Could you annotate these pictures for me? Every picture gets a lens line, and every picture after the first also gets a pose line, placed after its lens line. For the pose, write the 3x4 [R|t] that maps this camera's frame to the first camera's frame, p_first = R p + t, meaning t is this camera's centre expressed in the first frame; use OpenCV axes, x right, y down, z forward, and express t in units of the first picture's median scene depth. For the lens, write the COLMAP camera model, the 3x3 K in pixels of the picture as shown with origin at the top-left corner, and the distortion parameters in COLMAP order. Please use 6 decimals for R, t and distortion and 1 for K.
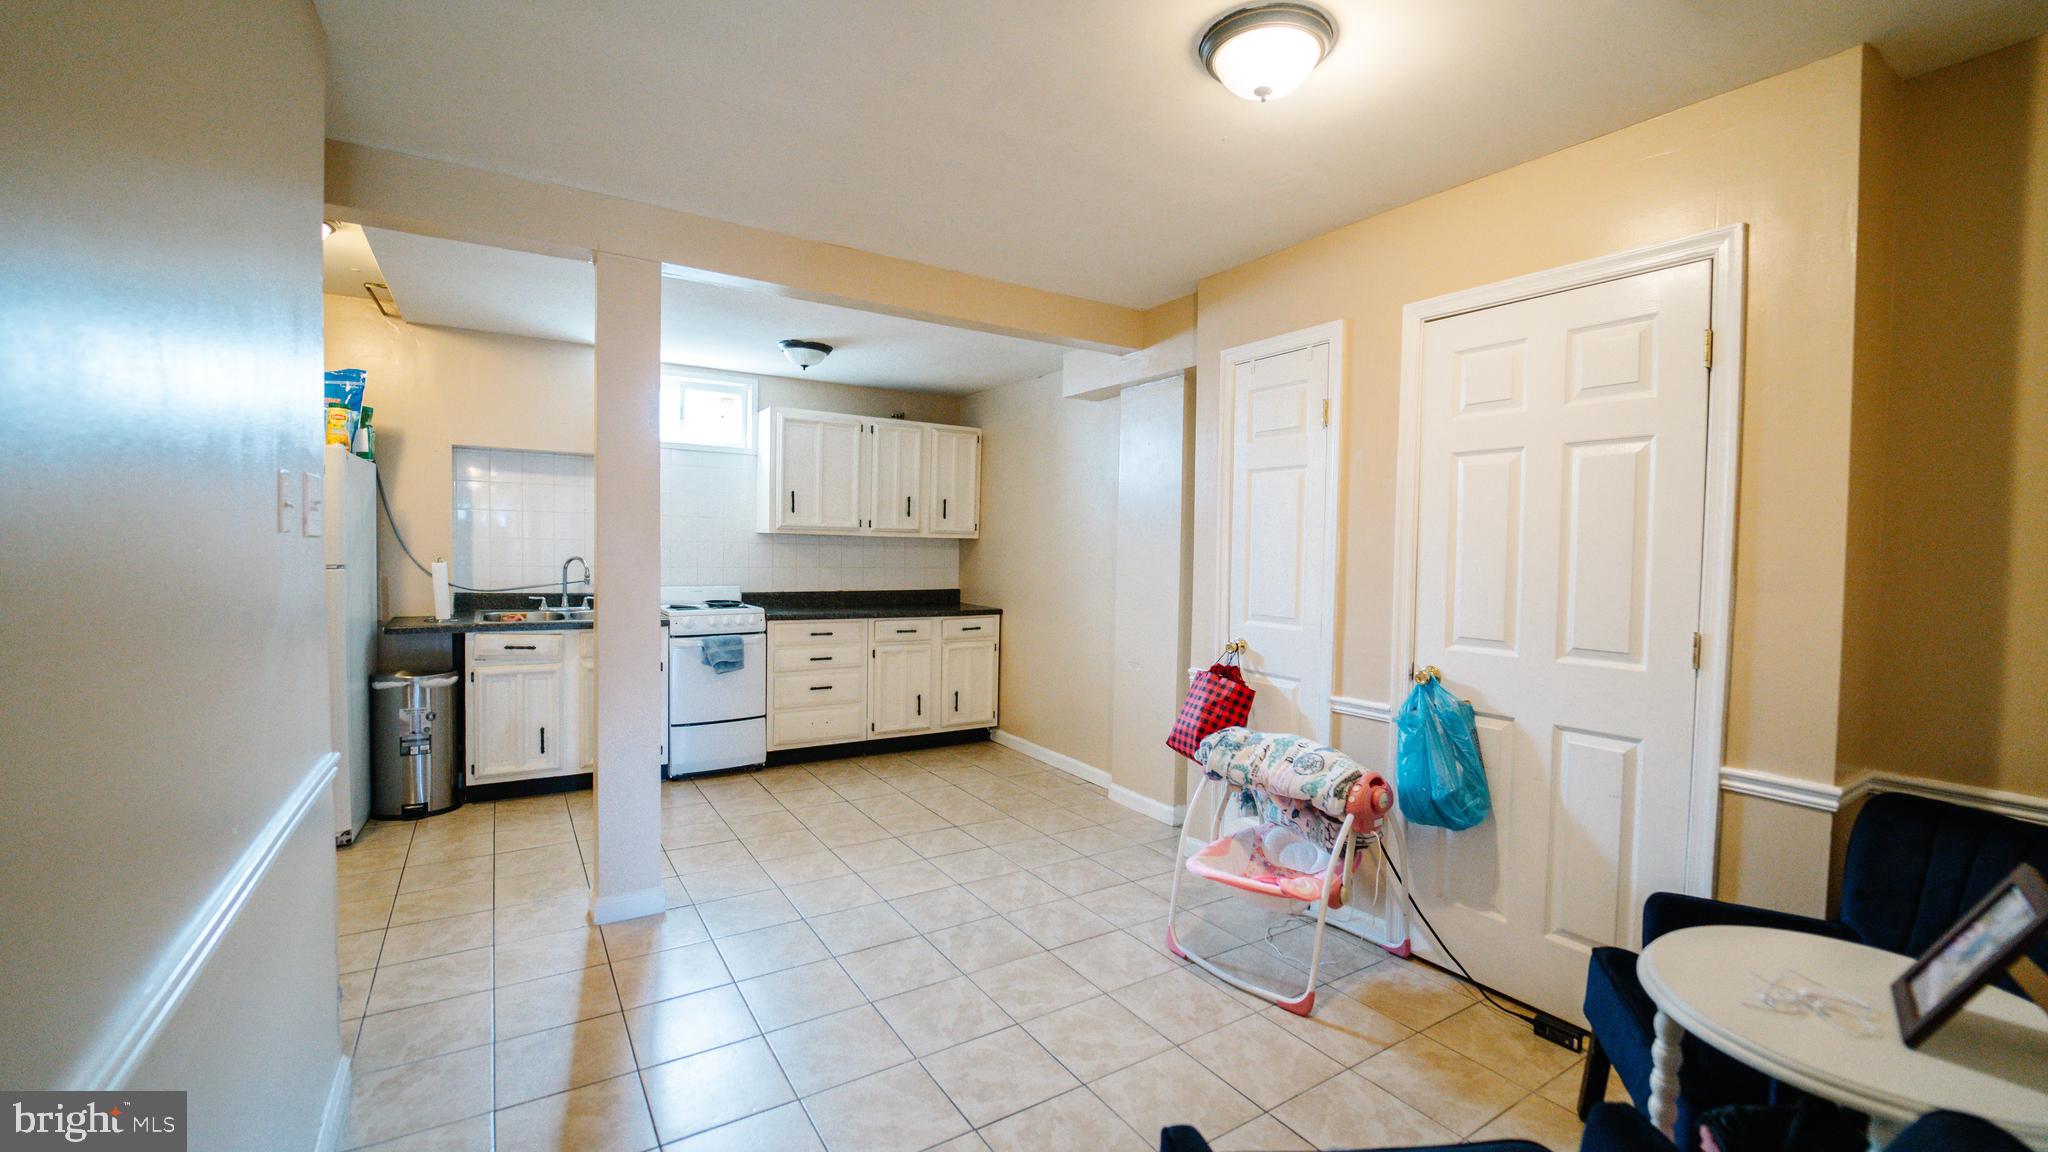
lens RADIAL K [[820.0, 0, 1002.1], [0, 820.0, 565.7], [0, 0, 1]] dist [-0.016364, 0.000014]
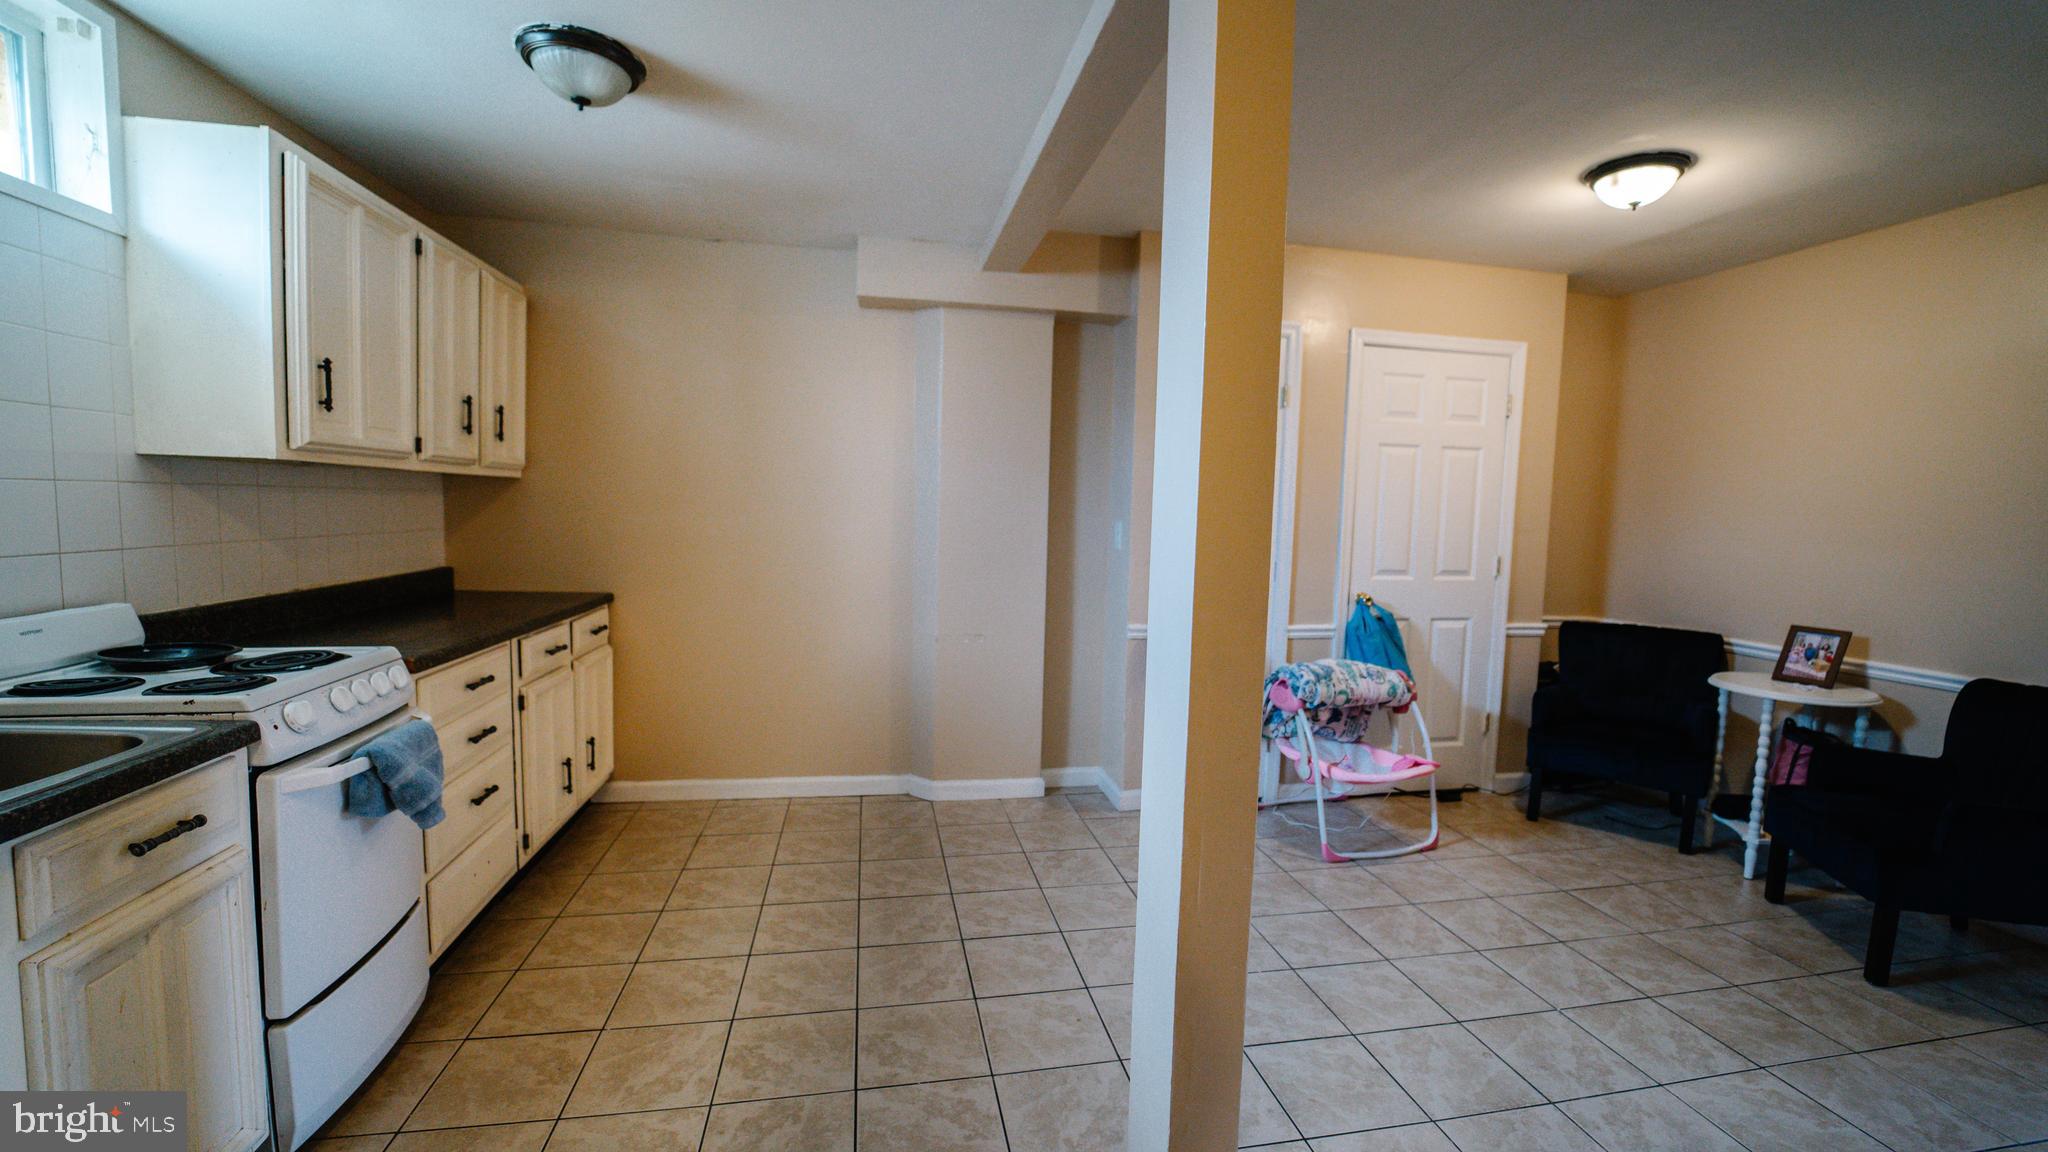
lens RADIAL K [[831.1, 0, 1033.2], [0, 831.1, 571.5], [0, 0, 1]] dist [-0.023440, 0.000128]
pose [[0.355202, -0.078269, 0.931507, -0.580238], [0.001117, 0.996523, 0.083305, -0.019682], [-0.934789, -0.028549, 0.354054, 0.579708]]
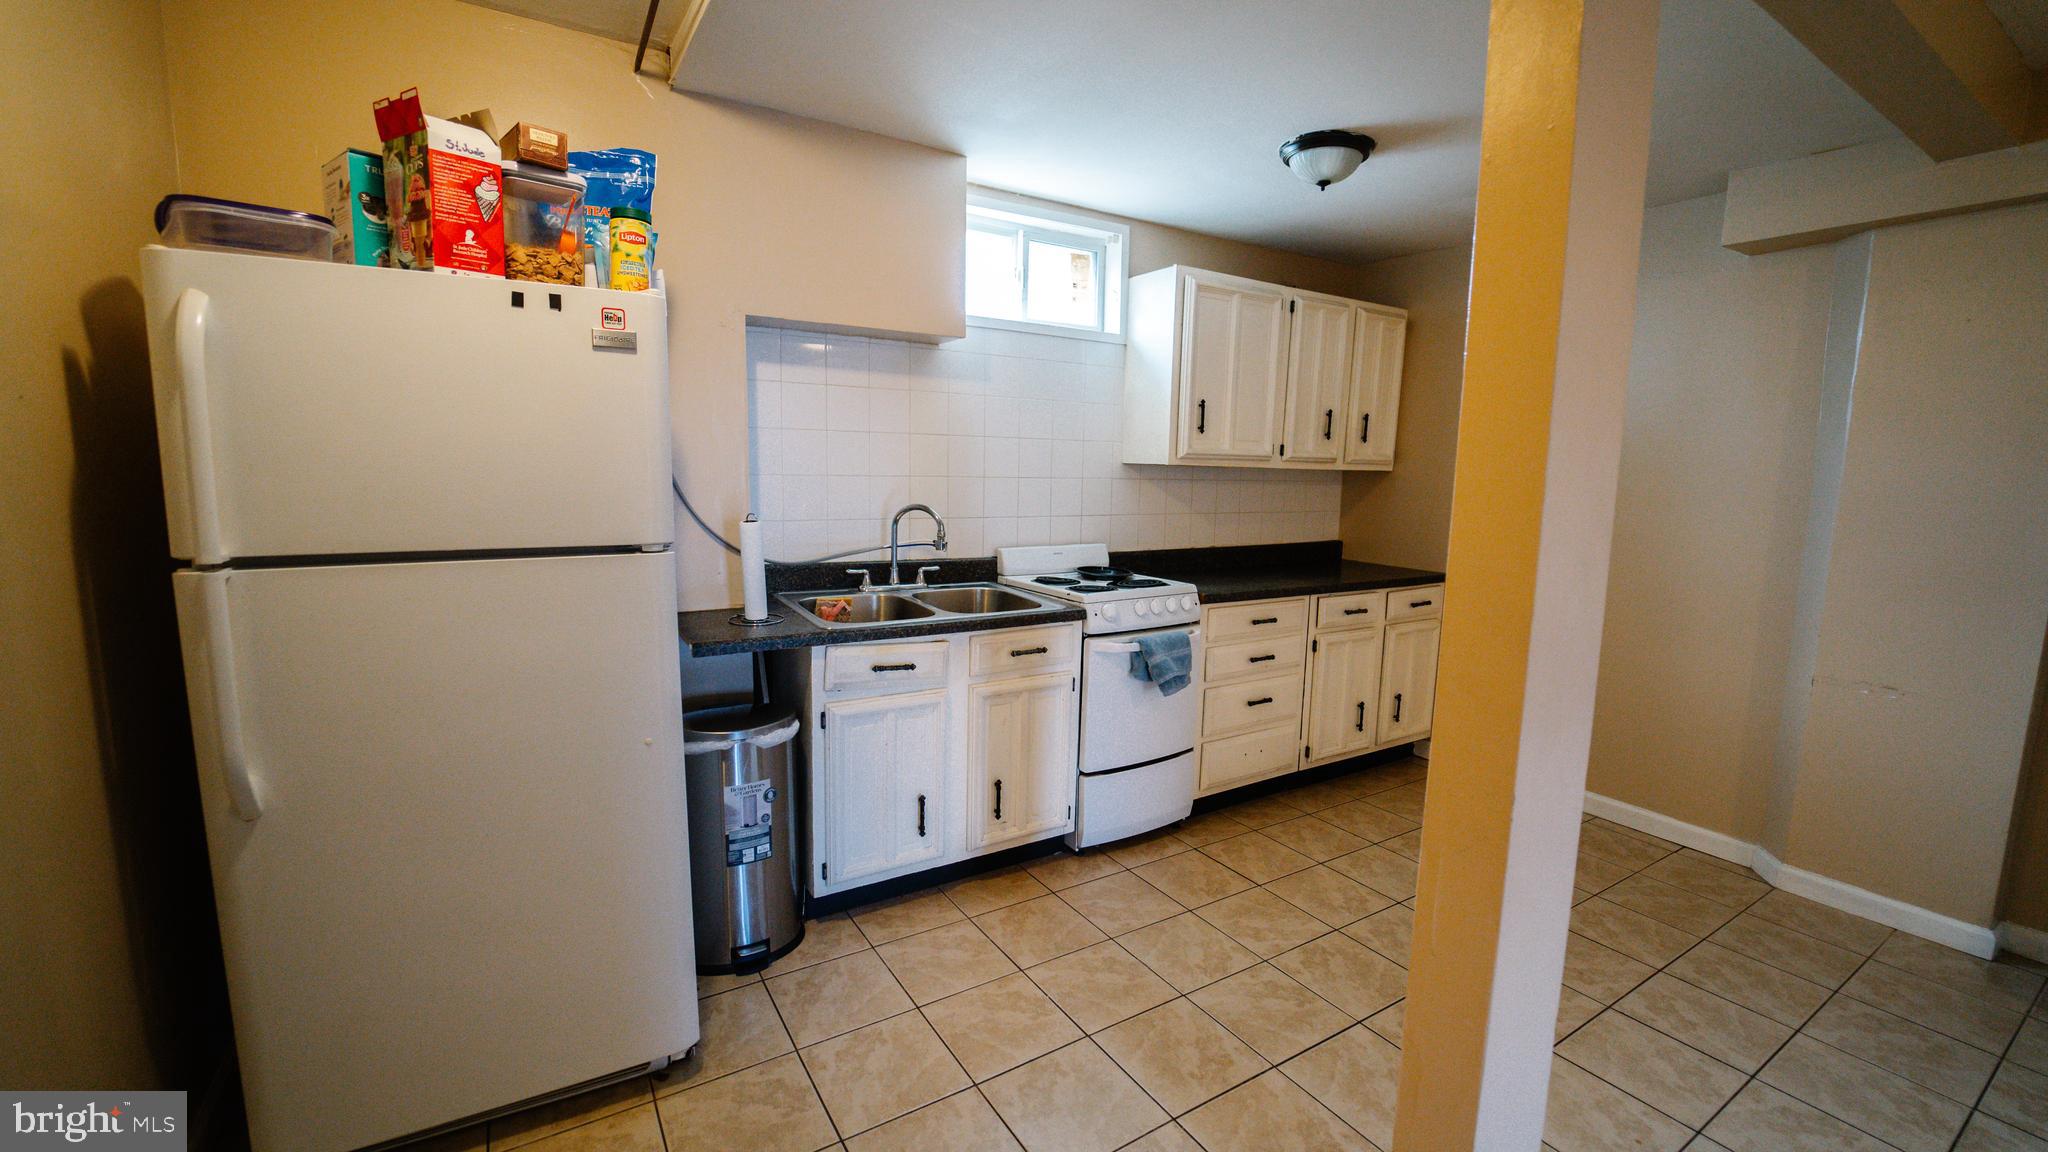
lens RADIAL K [[838.4, 0, 1029.1], [0, 838.4, 561.9], [0, 0, 1]] dist [-0.027255, 0.000089]
pose [[0.999965, 0.003109, -0.007770, -0.431779], [-0.002386, 0.995821, 0.091293, -0.025760], [0.008021, -0.091271, 0.995794, 0.362490]]
